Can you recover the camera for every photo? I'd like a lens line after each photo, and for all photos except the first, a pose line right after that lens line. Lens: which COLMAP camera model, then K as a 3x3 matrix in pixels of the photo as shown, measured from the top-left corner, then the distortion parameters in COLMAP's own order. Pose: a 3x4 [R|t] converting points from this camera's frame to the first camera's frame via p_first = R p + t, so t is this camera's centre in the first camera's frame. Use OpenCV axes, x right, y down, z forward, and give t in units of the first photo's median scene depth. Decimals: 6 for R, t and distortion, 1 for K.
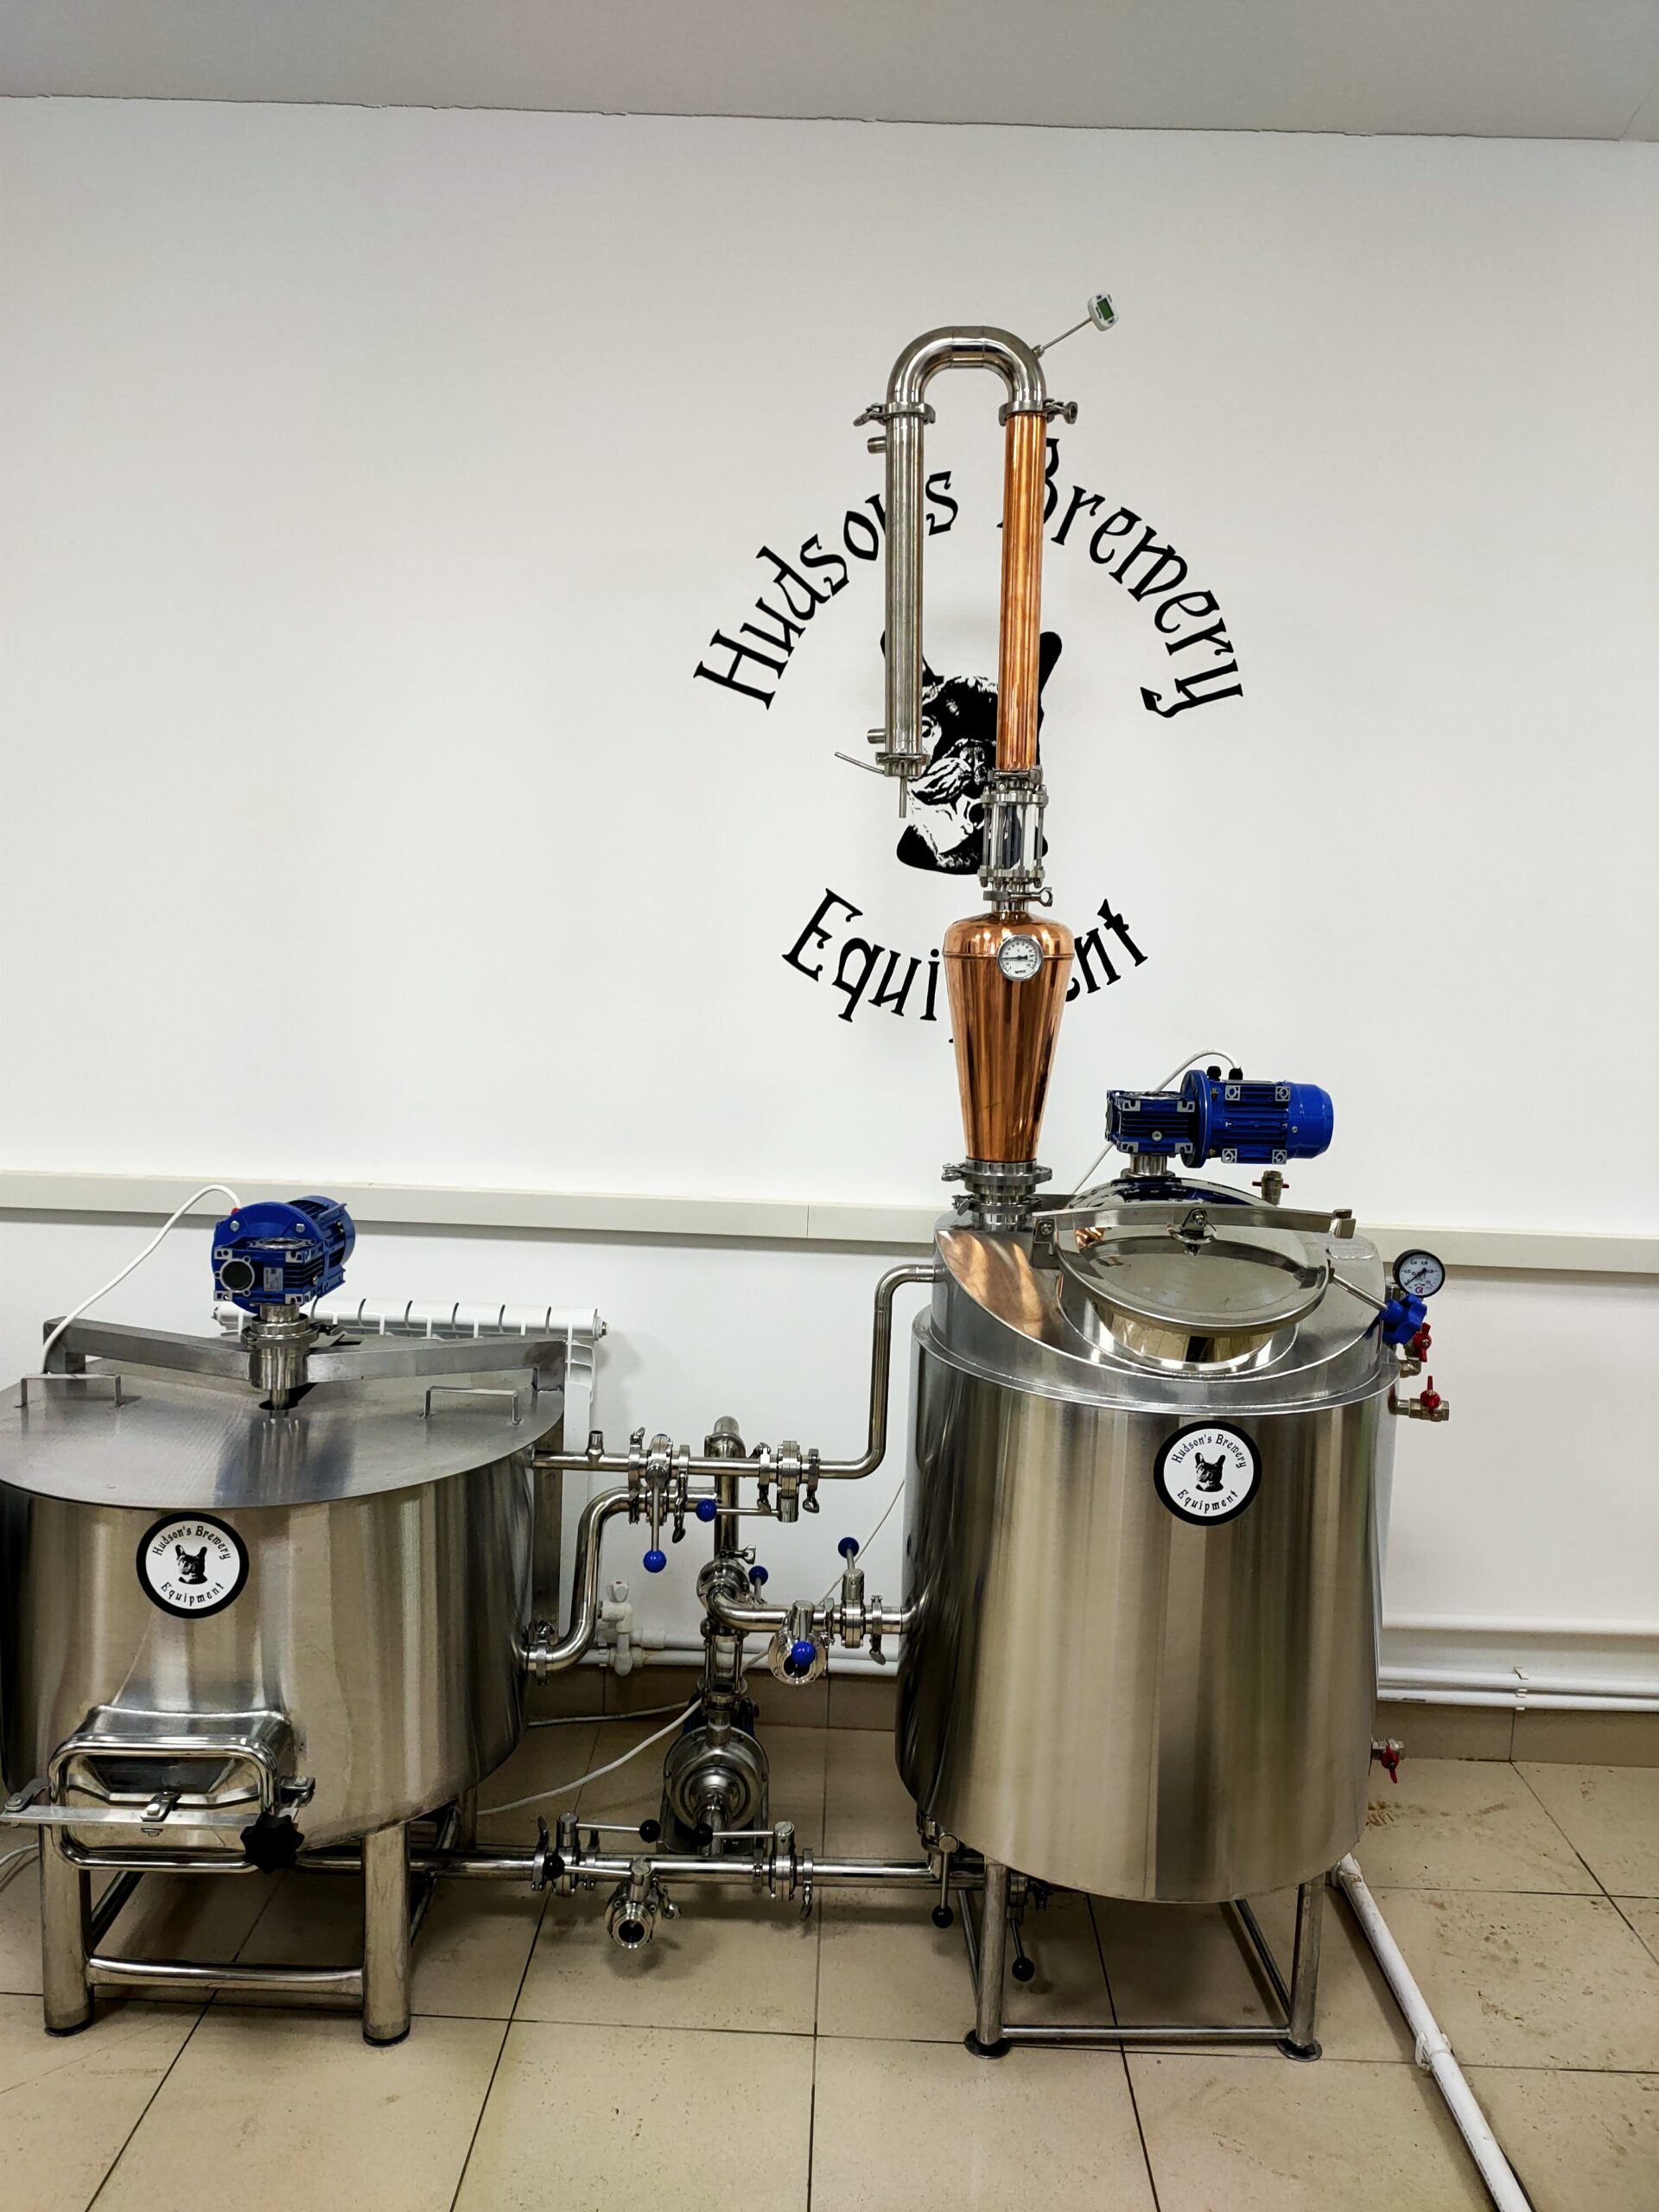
lens RADIAL K [[1689.2, 0, 829.8], [0, 1689.2, 1120.3], [0, 0, 1]] dist [0.088716, -0.147209]
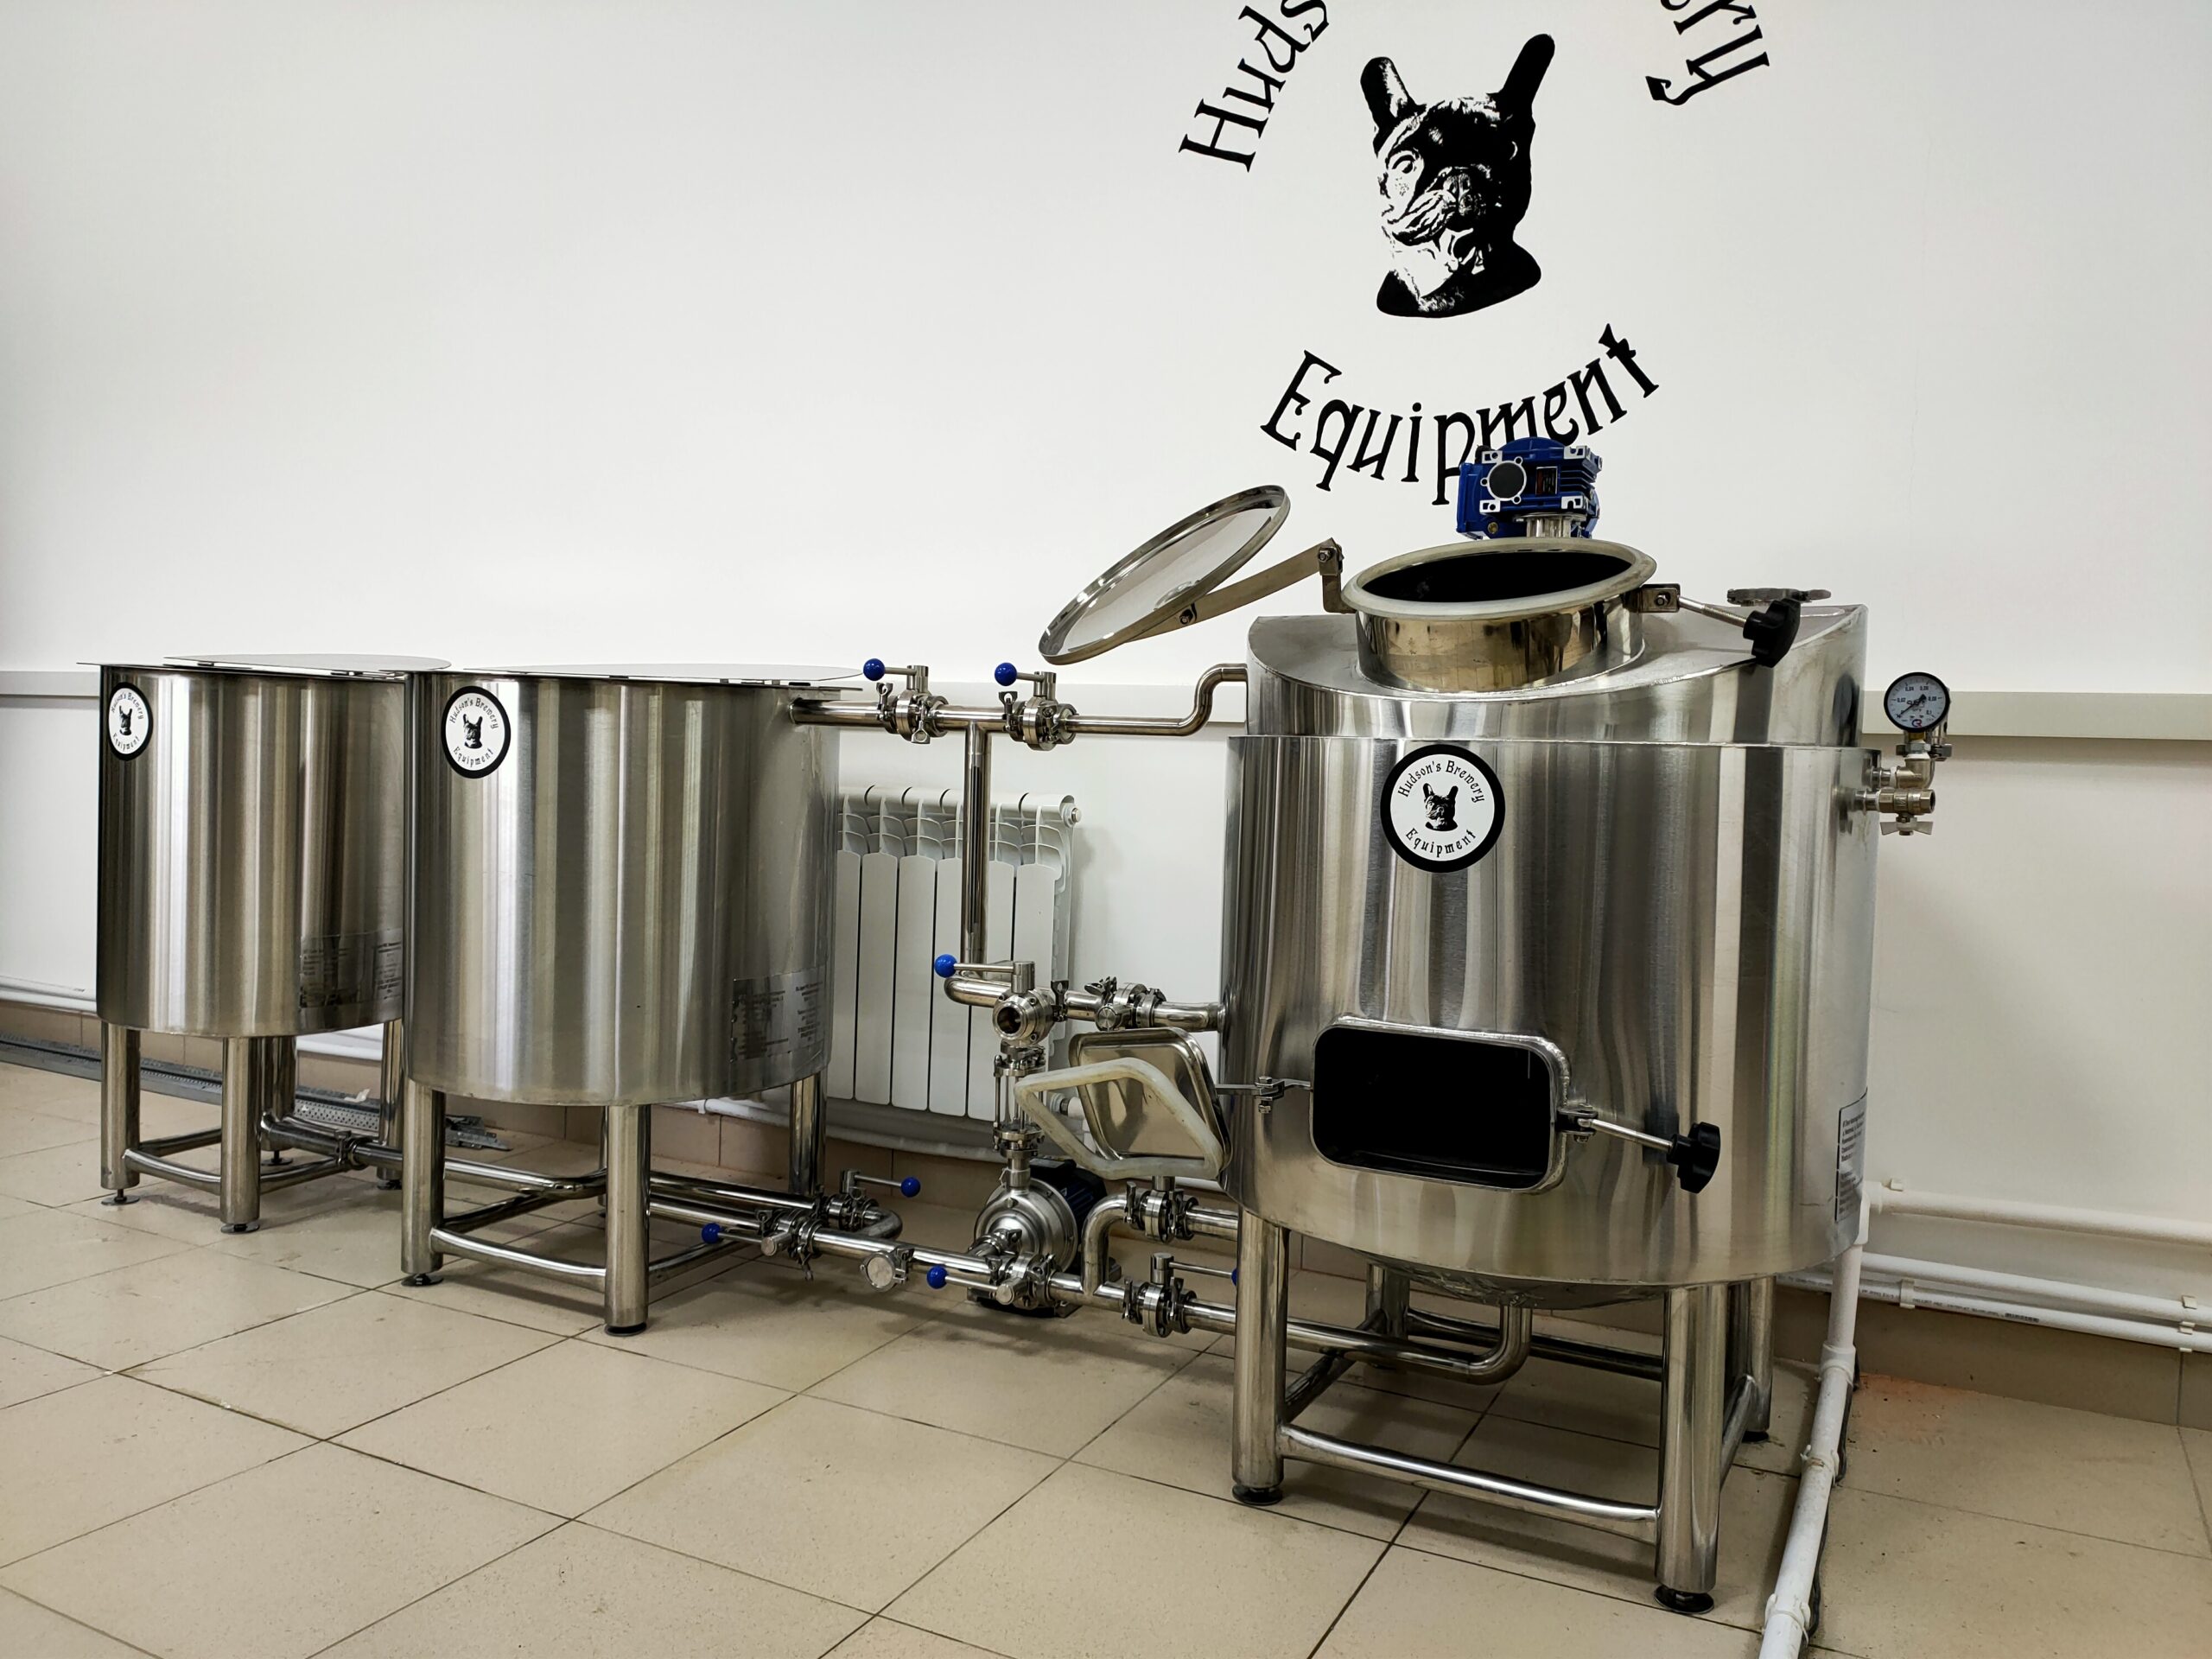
lens RADIAL K [[1689.2, 0, 1117.4], [0, 1689.2, 838.4], [0, 0, 1]] dist [0.088716, -0.147209]
pose [[0.901225, 0.010942, -0.433213, 0.323782], [-0.048764, 0.995892, -0.076291, 0.215459], [0.430598, 0.089881, 0.898057, 0.130388]]
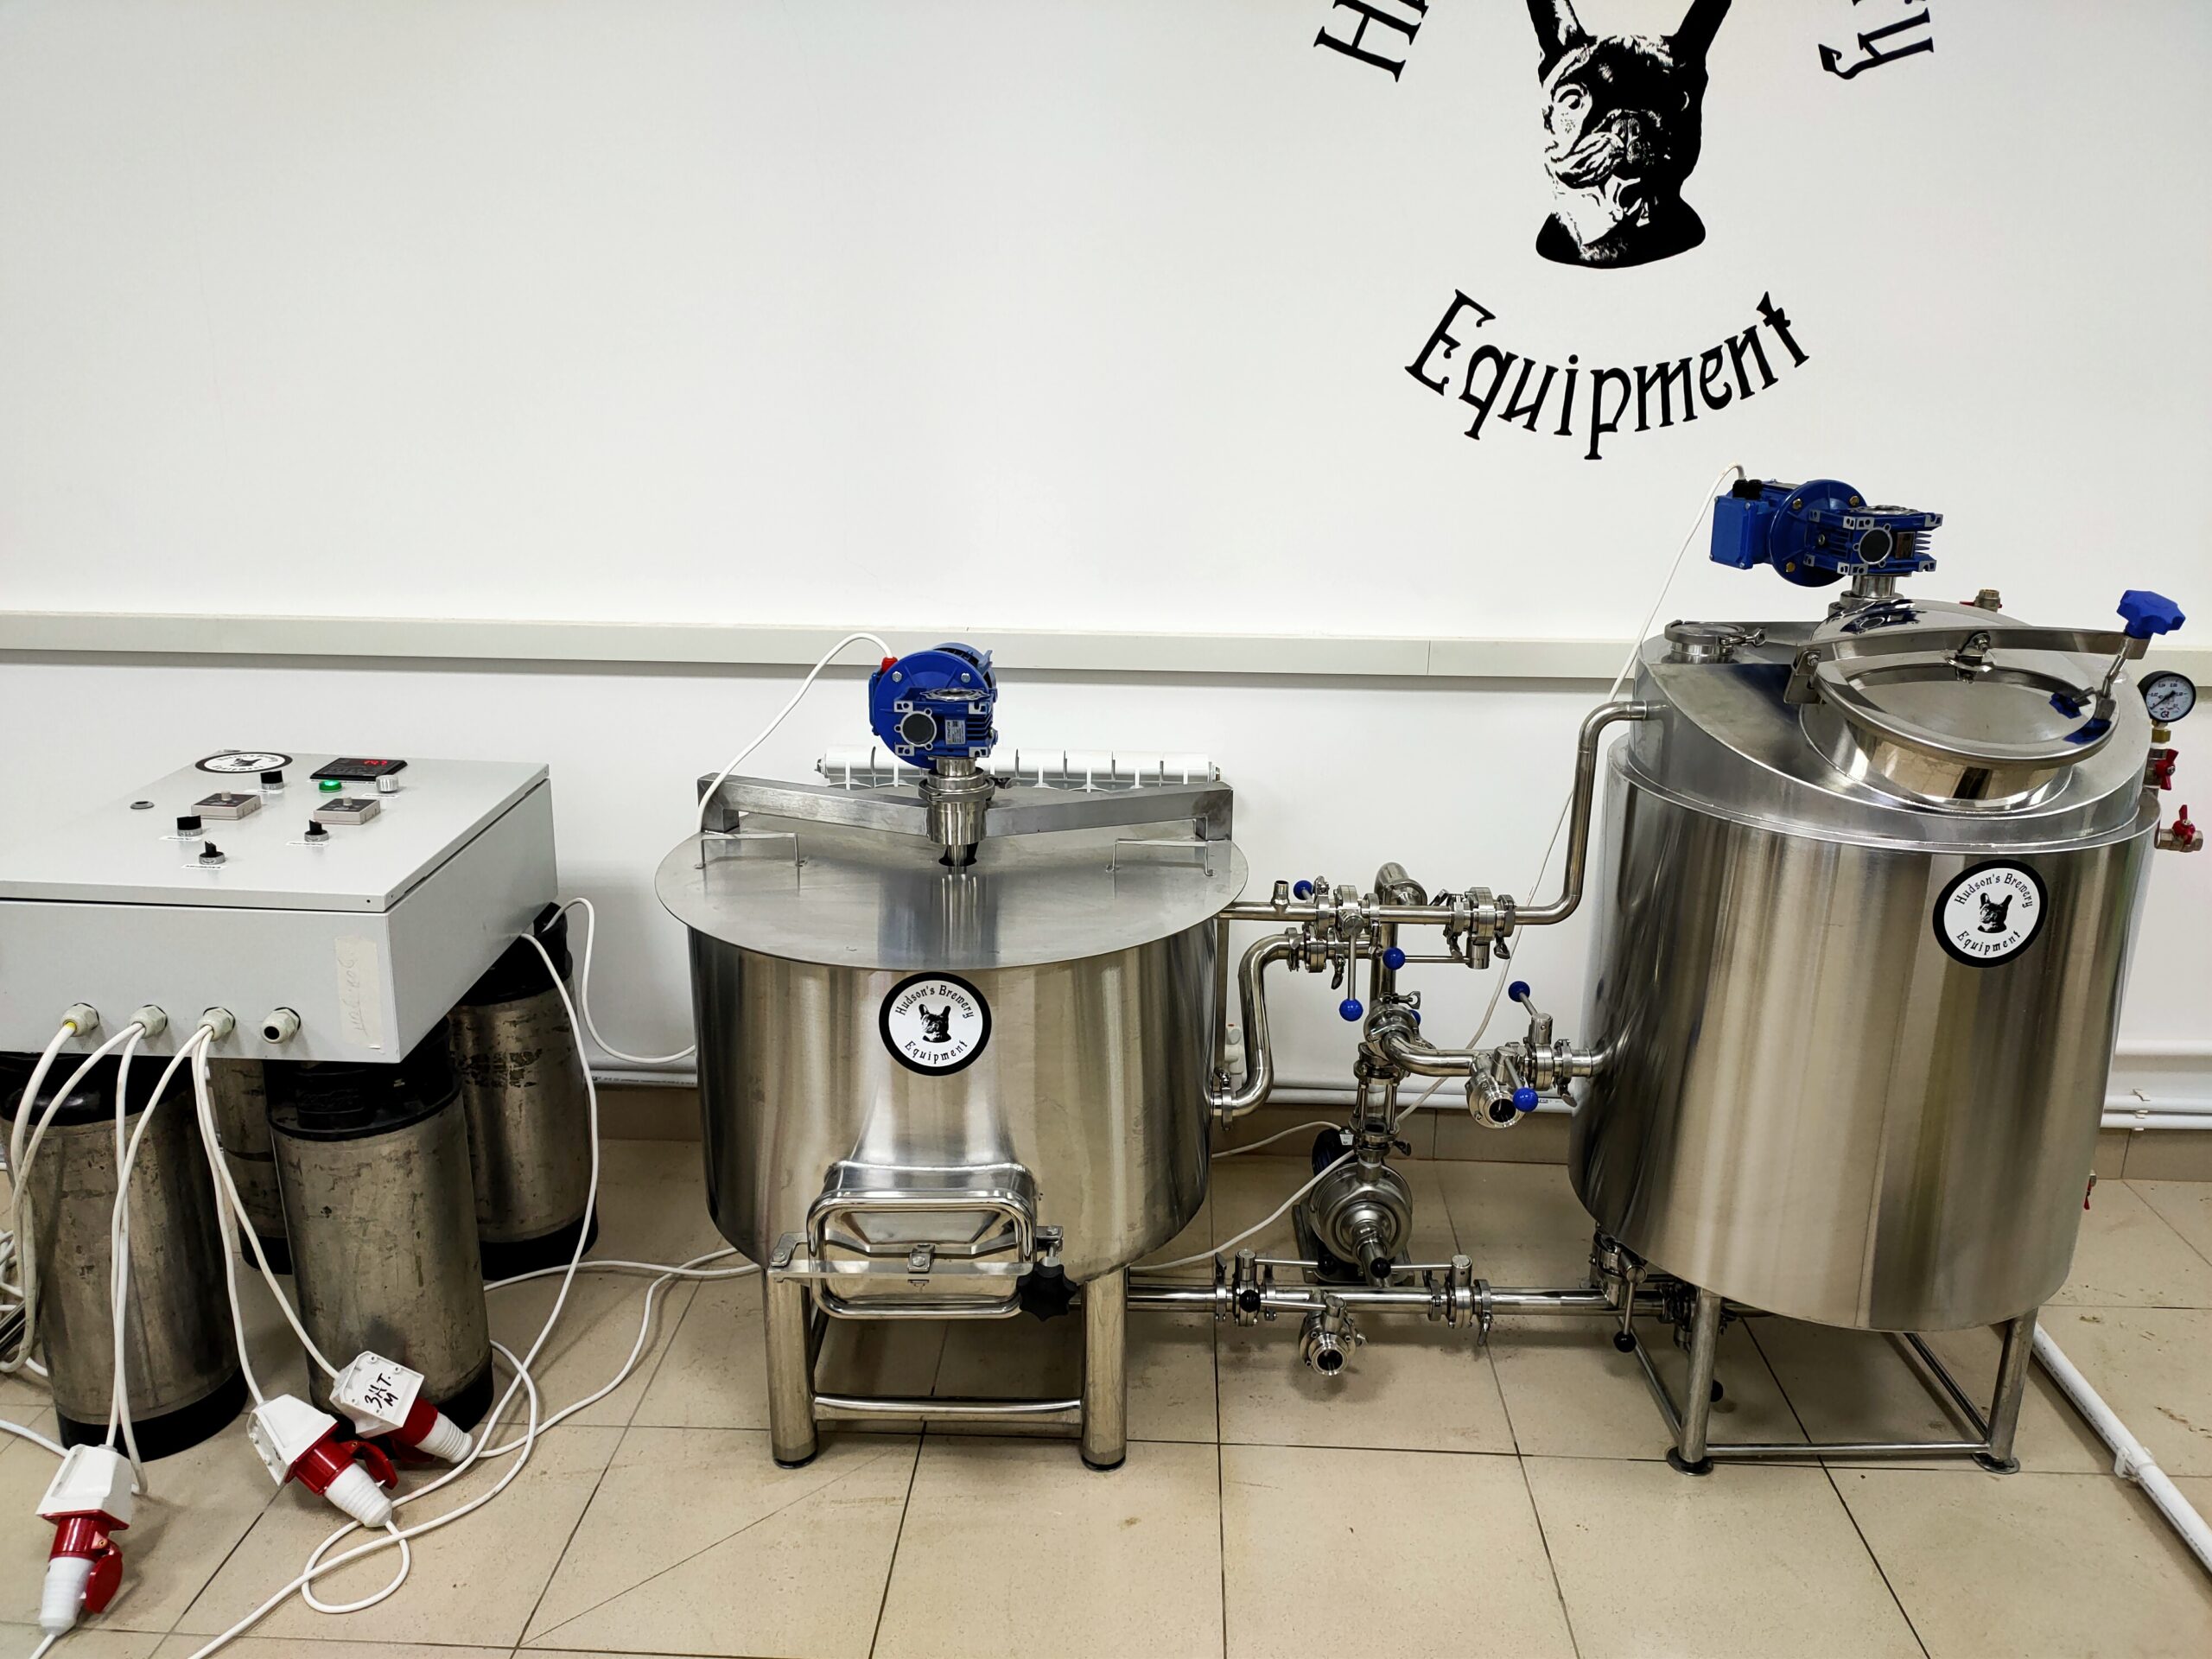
lens RADIAL K [[1689.2, 0, 1127.0], [0, 1689.2, 846.1], [0, 0, 1]] dist [0.088716, -0.147209]
pose [[0.999528, -0.021211, -0.022215, -0.168304], [0.024706, 0.984932, 0.171168, -0.003425], [0.018249, -0.171636, 0.984991, 0.041455]]
